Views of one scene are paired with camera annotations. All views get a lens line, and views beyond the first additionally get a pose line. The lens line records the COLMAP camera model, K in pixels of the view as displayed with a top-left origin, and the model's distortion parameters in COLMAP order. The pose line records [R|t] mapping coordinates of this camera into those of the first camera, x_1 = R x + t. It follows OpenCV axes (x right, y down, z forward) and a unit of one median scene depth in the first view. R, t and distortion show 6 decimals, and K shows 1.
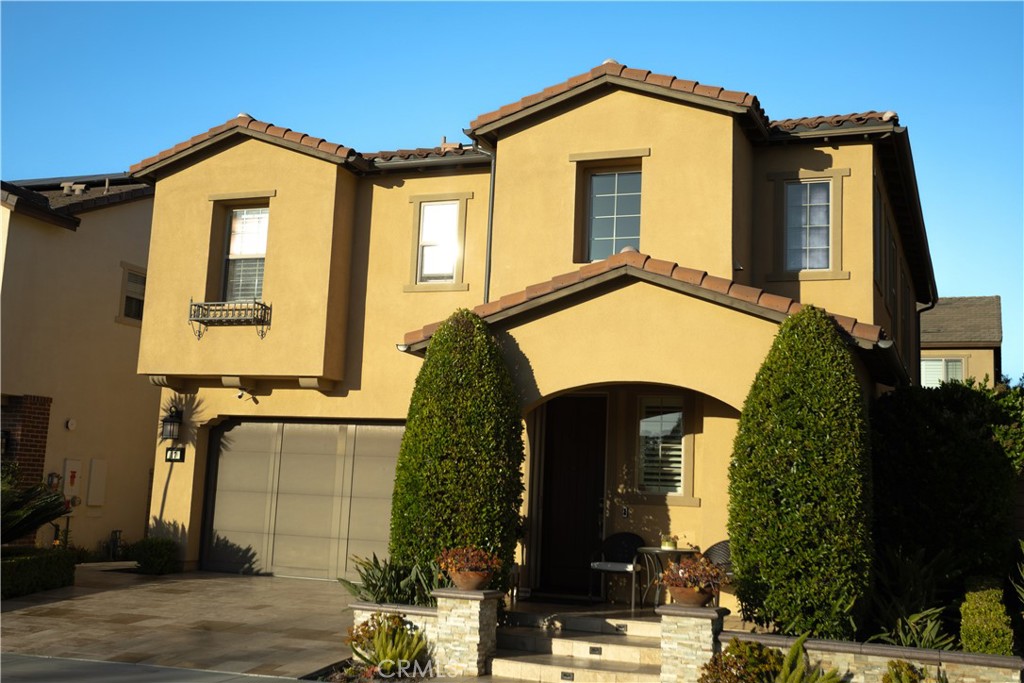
lens RADIAL K [[1125.1, 0, 512.0], [0, 1125.1, 341.5], [0, 0, 1]] dist [0.032210, 0.011834]
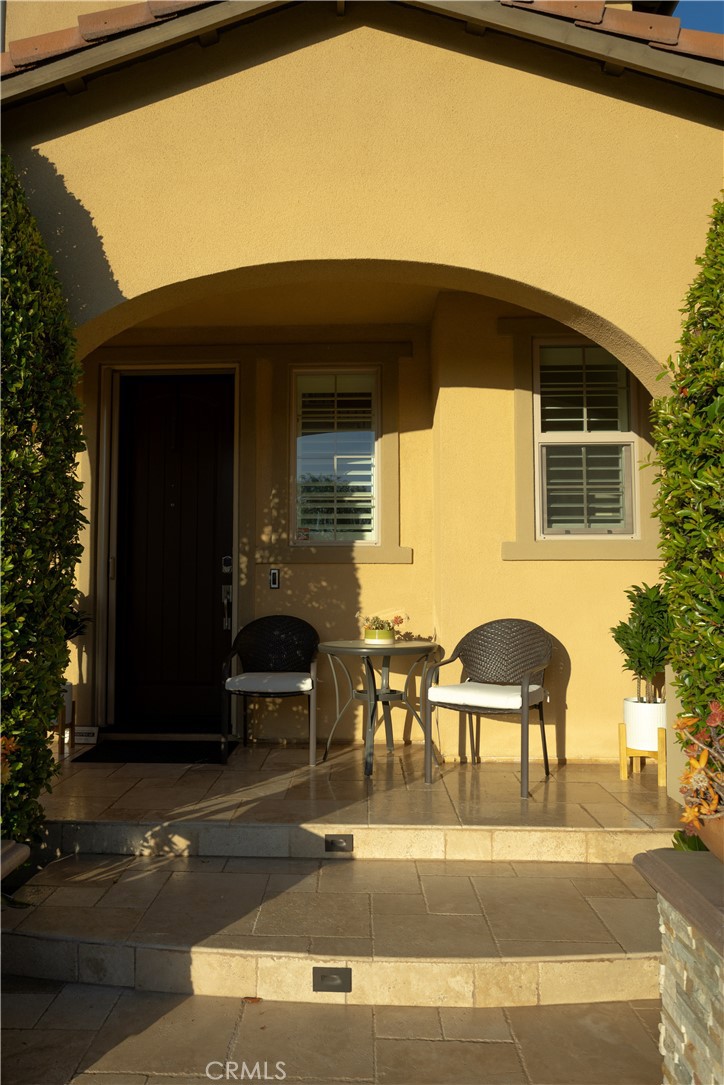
lens RADIAL K [[737.0, 0, 334.4], [0, 737.0, 548.5], [0, 0, 1]] dist [-0.000623, -0.000658]
pose [[0.938072, -0.020306, 0.345845, 0.002586], [-0.009583, 0.996378, 0.084496, 0.099490], [-0.346308, -0.082578, 0.934479, 0.613241]]
